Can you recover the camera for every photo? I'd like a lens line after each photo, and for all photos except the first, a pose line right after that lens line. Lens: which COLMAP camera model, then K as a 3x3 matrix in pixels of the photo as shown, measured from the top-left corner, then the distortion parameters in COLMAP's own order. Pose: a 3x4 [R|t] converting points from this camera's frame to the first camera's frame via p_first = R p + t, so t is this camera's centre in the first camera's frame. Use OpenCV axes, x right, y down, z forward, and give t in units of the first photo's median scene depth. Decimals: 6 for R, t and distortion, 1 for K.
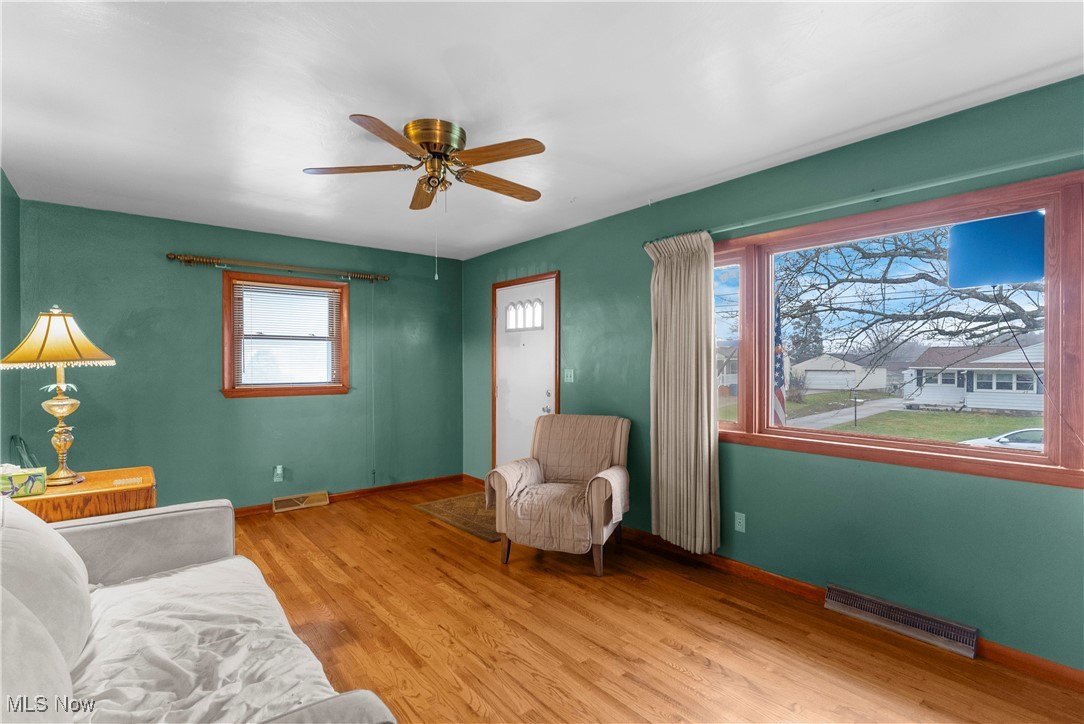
lens RADIAL K [[524.9, 0, 545.4], [0, 524.9, 367.6], [0, 0, 1]] dist [0.003043, 0.000161]
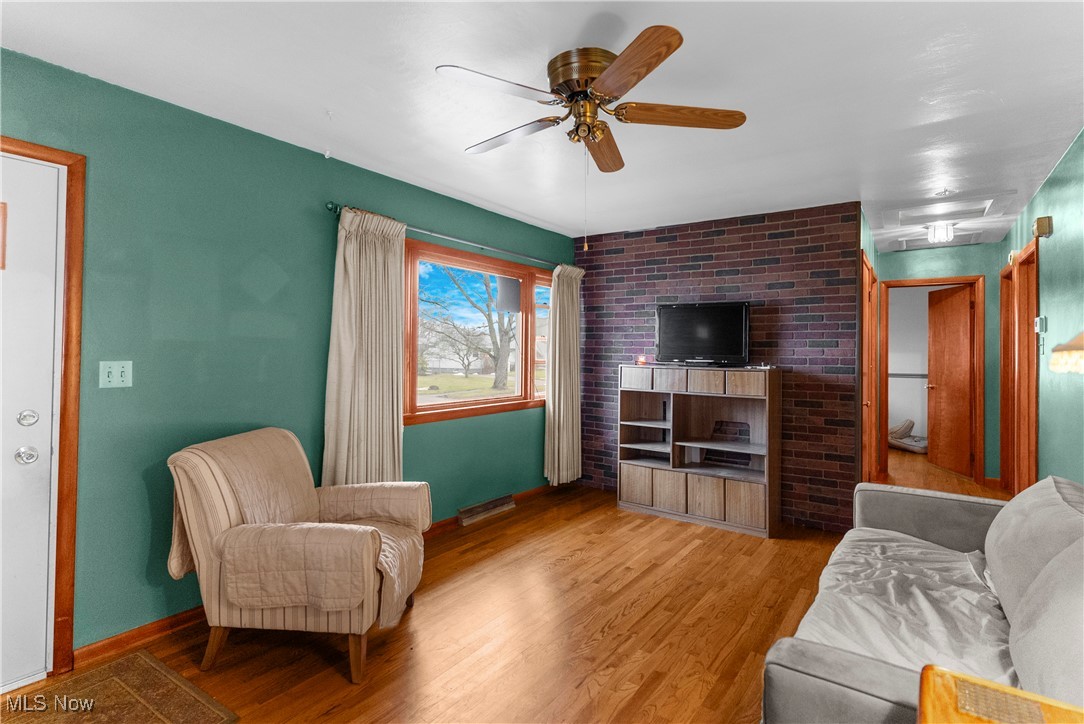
lens RADIAL K [[524.9, 0, 545.2], [0, 524.9, 351.6], [0, 0, 1]] dist [0.003043, 0.000161]
pose [[-0.266939, 0.002654, 0.963710, -0.989065], [0.000950, 0.999996, -0.002490, -0.007086], [-0.963713, 0.000251, -0.266940, 1.314064]]
